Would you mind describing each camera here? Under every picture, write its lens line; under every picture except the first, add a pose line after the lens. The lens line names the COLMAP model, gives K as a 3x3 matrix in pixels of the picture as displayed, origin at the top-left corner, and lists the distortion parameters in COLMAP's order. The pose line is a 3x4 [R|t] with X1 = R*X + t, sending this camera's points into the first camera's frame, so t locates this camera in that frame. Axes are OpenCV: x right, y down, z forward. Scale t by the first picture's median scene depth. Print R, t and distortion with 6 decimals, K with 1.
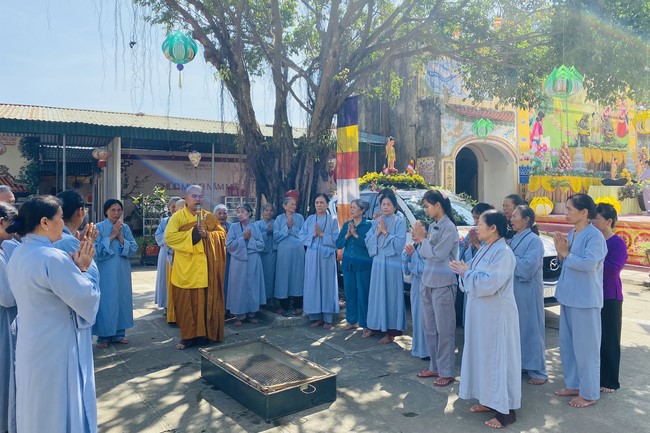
lens RADIAL K [[522.4, 0, 325.5], [0, 522.4, 197.7], [0, 0, 1]] dist [0.080876, -0.111429]
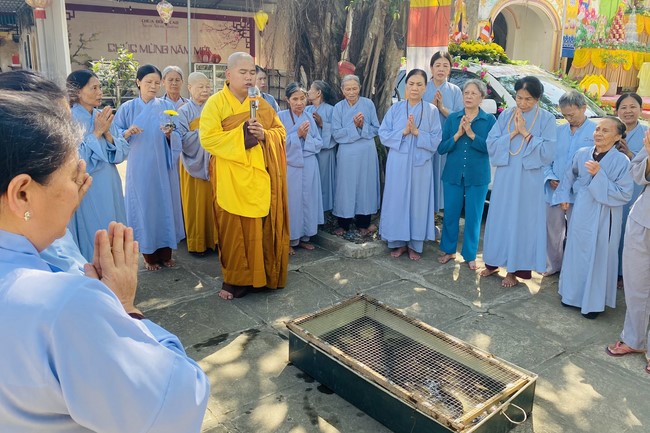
lens RADIAL K [[511.2, 0, 325.0], [0, 511.2, 216.5], [0, 0, 1]] dist [-0.001526, 0.005545]
pose [[0.993965, -0.008430, 0.109375, -0.192129], [-0.023008, 0.958846, 0.282992, -0.009742], [-0.107260, -0.283801, 0.952865, 0.328466]]
